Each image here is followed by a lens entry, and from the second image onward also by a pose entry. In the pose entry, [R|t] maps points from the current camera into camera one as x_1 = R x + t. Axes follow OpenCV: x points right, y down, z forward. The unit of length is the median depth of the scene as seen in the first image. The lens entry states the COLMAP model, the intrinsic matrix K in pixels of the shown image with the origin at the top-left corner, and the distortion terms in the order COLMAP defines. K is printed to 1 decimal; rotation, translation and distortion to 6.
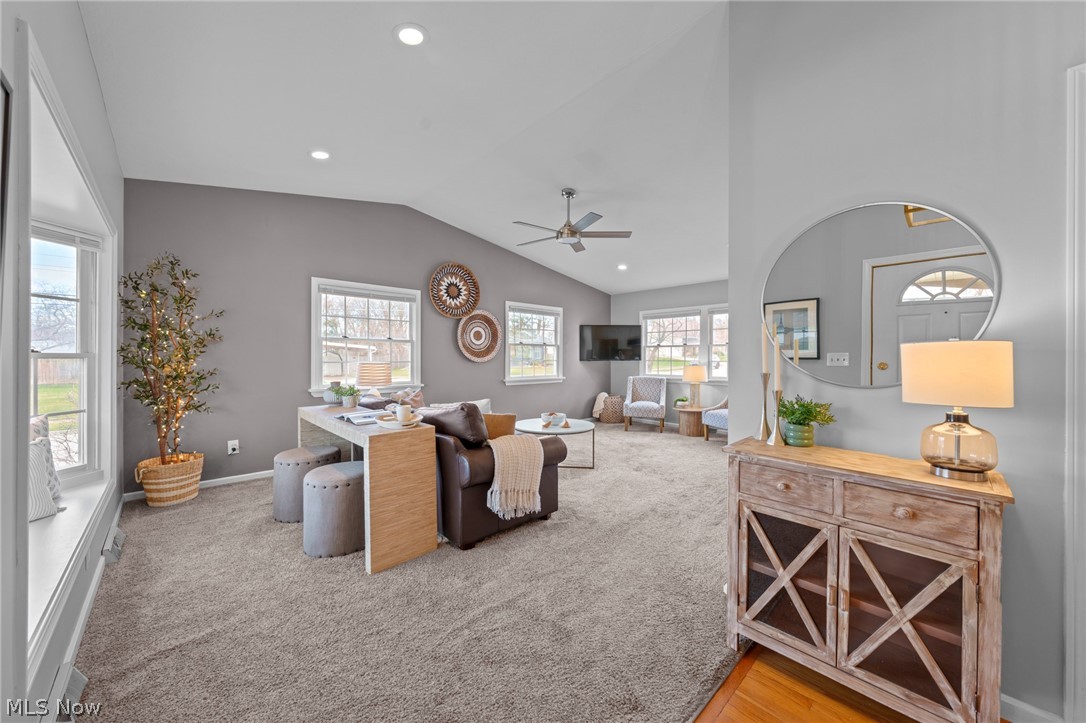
lens RADIAL K [[387.3, 0, 542.7], [0, 387.3, 361.4], [0, 0, 1]] dist [-0.013501, 0.000090]
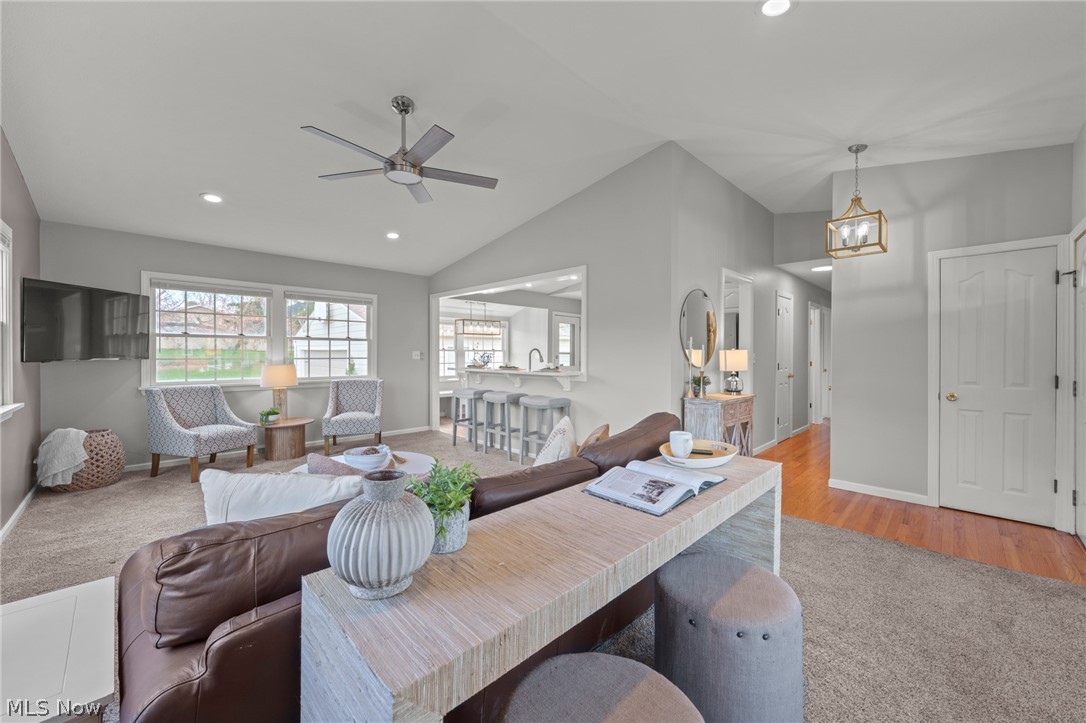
lens RADIAL K [[421.8, 0, 549.7], [0, 421.8, 358.1], [0, 0, 1]] dist [-0.008710, 0.000224]
pose [[-0.039754, -0.013386, 0.999120, -0.538905], [0.008510, 0.999869, 0.013734, -0.010622], [-0.999173, 0.009048, -0.039635, 0.633843]]
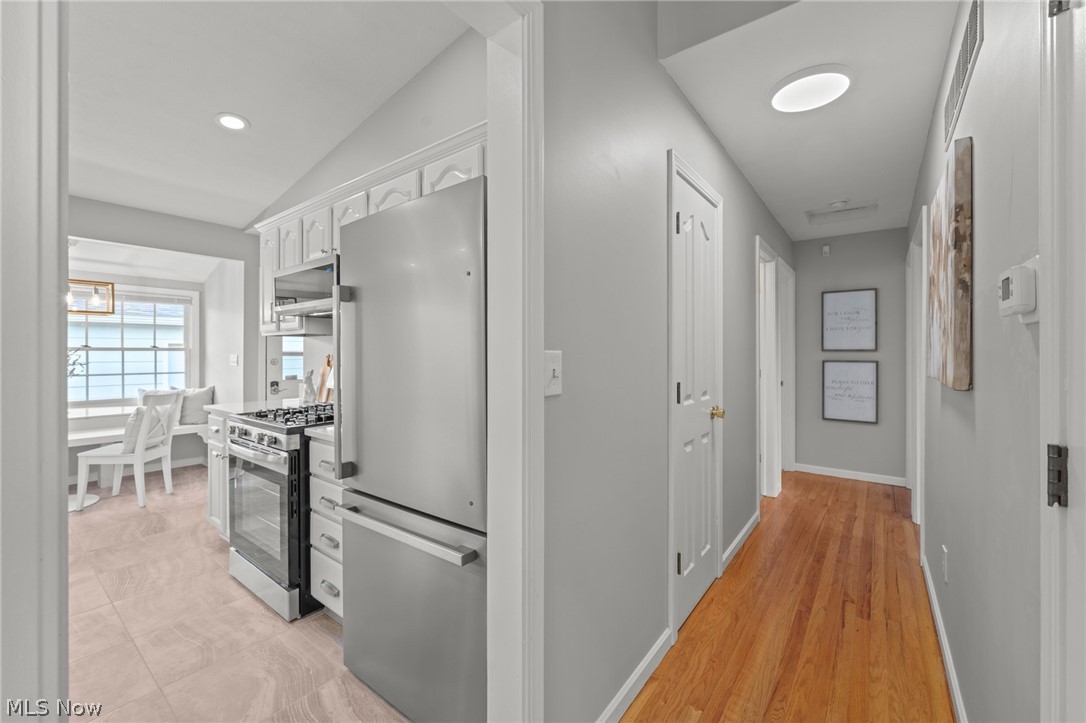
lens RADIAL K [[440.4, 0, 551.8], [0, 440.4, 351.6], [0, 0, 1]] dist [-0.001643, 0.000118]
pose [[-0.171338, 0.005695, 0.985196, 0.227181], [0.012912, 0.999910, -0.003534, -0.001145], [-0.985128, 0.012115, -0.171396, 0.132907]]
